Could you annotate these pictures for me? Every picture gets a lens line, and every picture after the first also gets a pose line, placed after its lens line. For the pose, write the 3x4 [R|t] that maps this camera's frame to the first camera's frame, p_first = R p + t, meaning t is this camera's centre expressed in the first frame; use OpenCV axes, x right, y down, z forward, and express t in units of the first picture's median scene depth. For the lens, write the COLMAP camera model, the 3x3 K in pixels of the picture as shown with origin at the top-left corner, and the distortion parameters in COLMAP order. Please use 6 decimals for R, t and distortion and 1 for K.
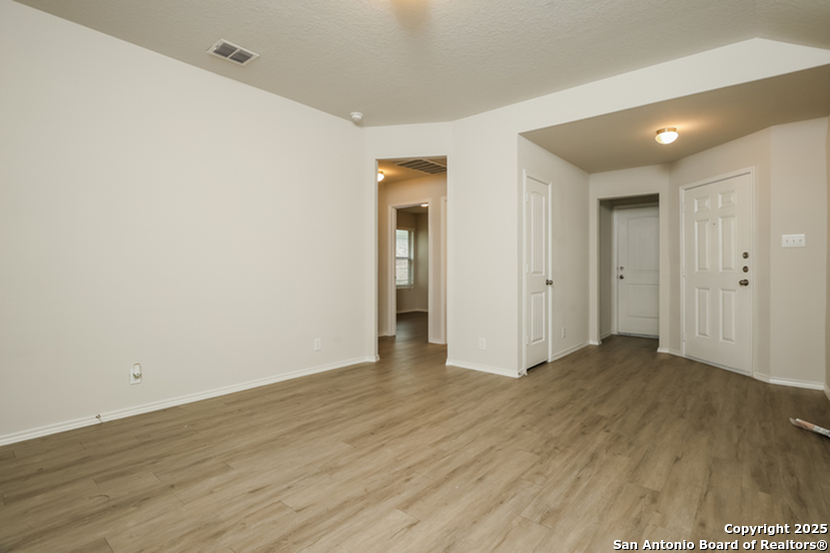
lens RADIAL K [[405.7, 0, 422.5], [0, 405.7, 267.3], [0, 0, 1]] dist [-0.014733, 0.000029]
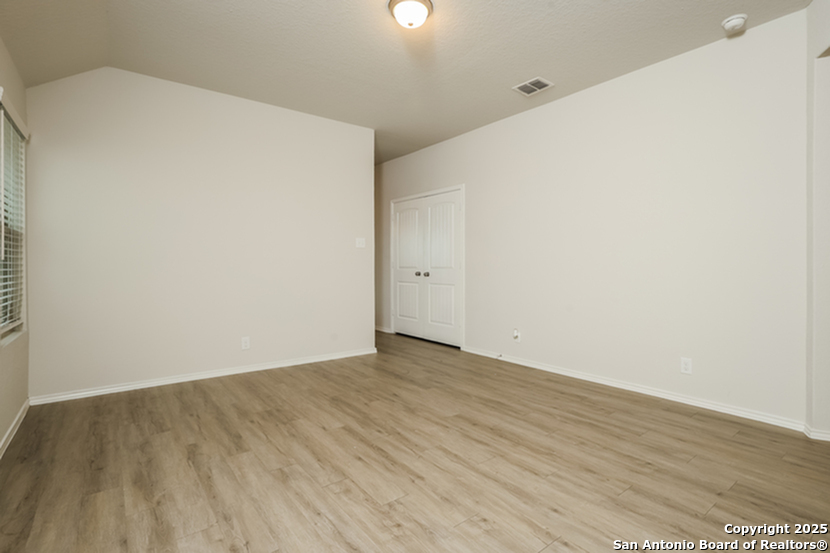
lens RADIAL K [[405.7, 0, 422.5], [0, 405.7, 267.3], [0, 0, 1]] dist [-0.014733, 0.000029]
pose [[-0.213679, 0.002200, -0.976901, 0.918695], [0.002374, 0.999996, 0.001733, 0.010814], [0.976901, -0.001949, -0.213684, 1.106818]]
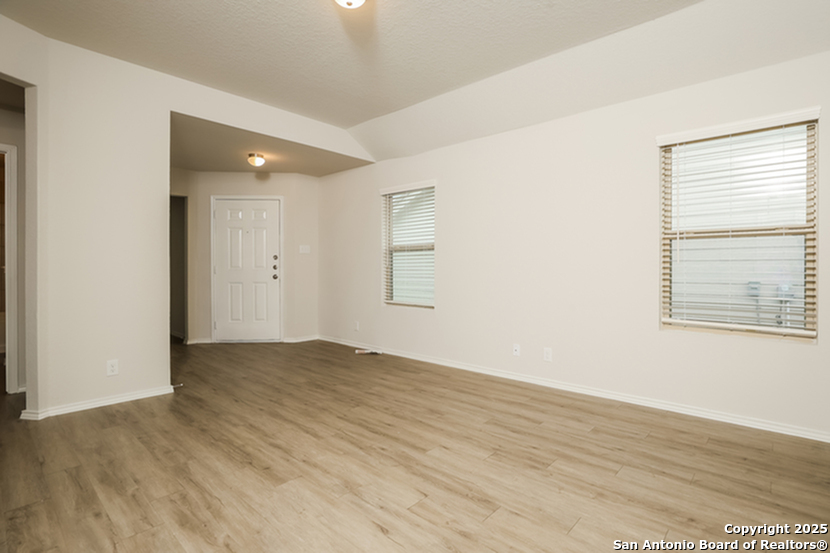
lens RADIAL K [[405.7, 0, 422.5], [0, 405.7, 267.3], [0, 0, 1]] dist [-0.014733, 0.000029]
pose [[0.044580, -0.000217, 0.999006, -0.935622], [-0.000830, 1.000000, 0.000254, 0.005566], [-0.999005, -0.000840, 0.044580, 0.660308]]
